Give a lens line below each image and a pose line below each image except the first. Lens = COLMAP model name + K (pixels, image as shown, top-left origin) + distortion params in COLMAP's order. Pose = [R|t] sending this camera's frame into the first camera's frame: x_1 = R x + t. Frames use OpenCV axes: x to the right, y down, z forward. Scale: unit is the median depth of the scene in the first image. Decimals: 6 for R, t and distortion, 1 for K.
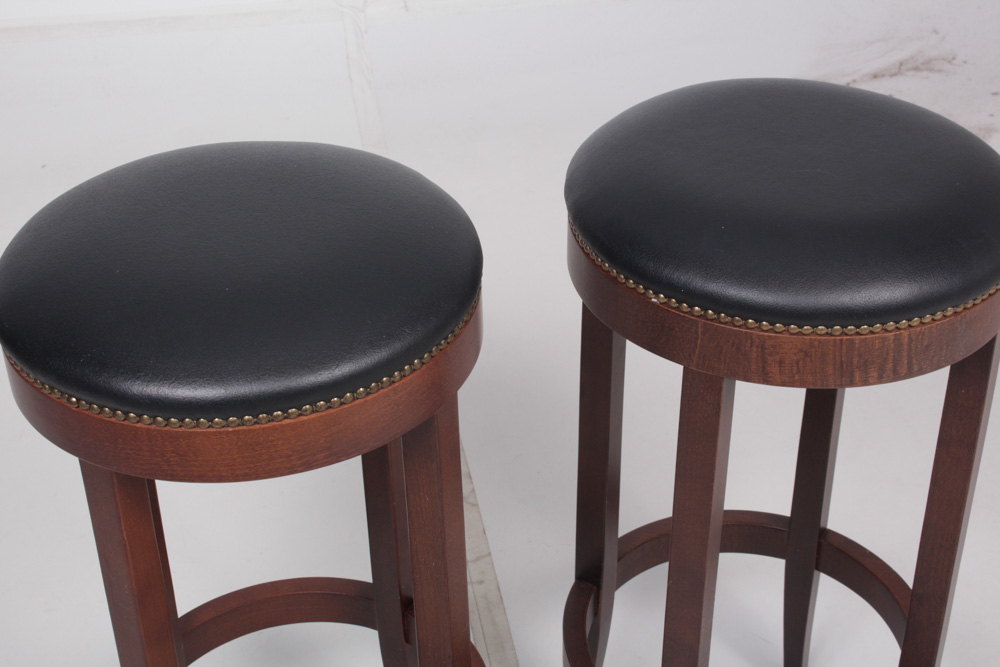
lens RADIAL K [[1526.9, 0, 501.4], [0, 1526.9, 329.5], [0, 0, 1]] dist [-0.047430, 0.000000]
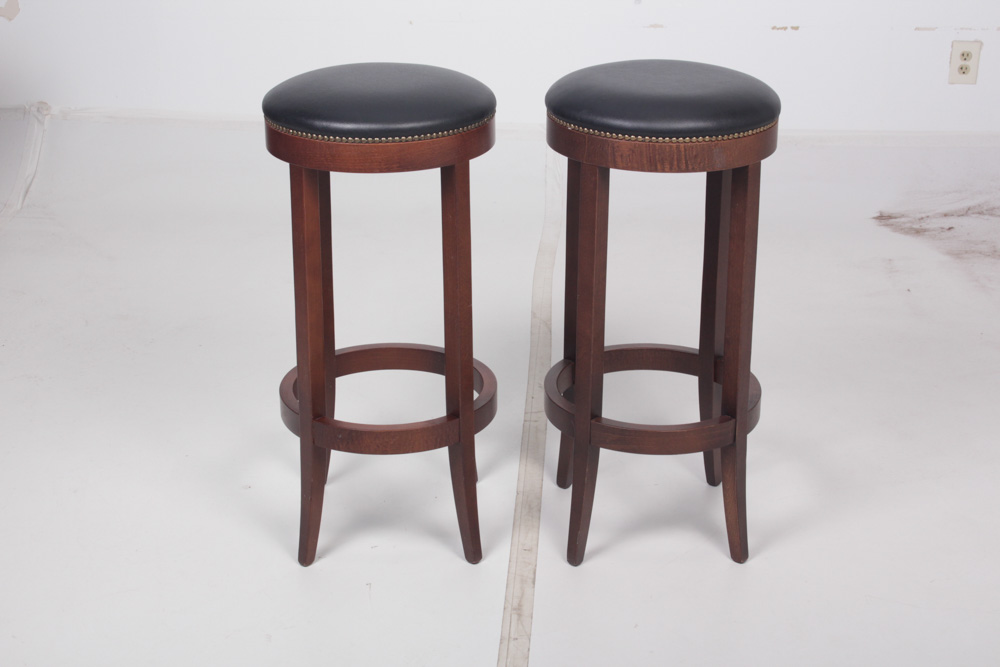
lens RADIAL K [[1653.1, 0, 499.6], [0, 1653.1, 335.8], [0, 0, 1]] dist [-0.011743, 0.000000]
pose [[0.972451, 0.099310, -0.210895, 0.517906], [-0.139443, 0.972818, -0.184882, 0.693086], [0.186802, 0.209197, 0.959865, -1.119541]]
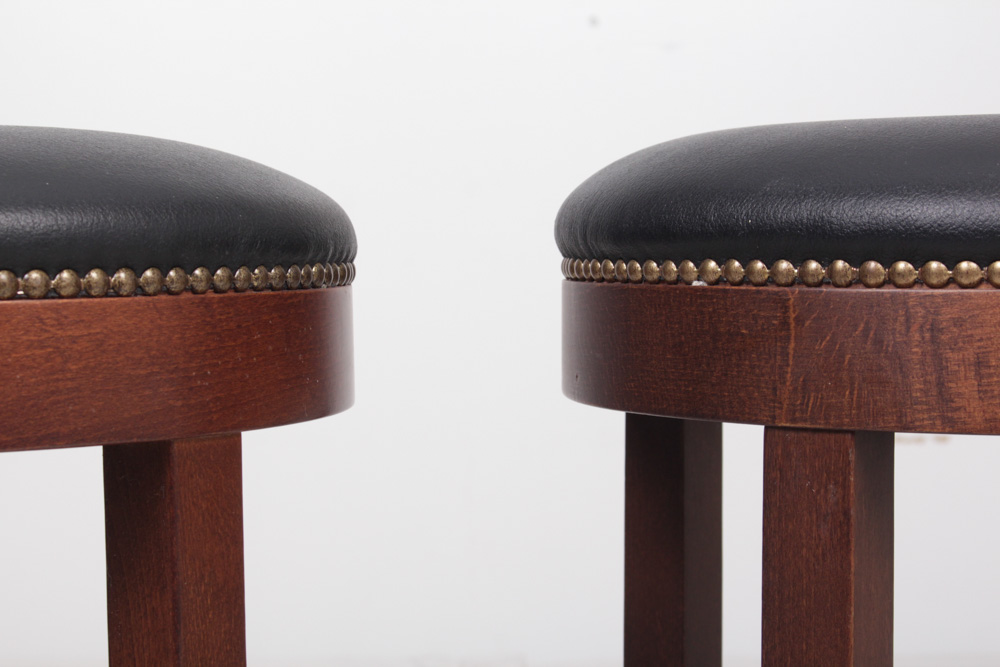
lens RADIAL K [[2159.1, 0, 500.4], [0, 2159.1, 333.2], [0, 0, 1]] dist [0.043654, 0.000000]
pose [[0.989977, 0.014611, -0.140470, 0.135842], [-0.084900, 0.856416, -0.509257, 0.333056], [0.112860, 0.516079, 0.849073, 0.468537]]
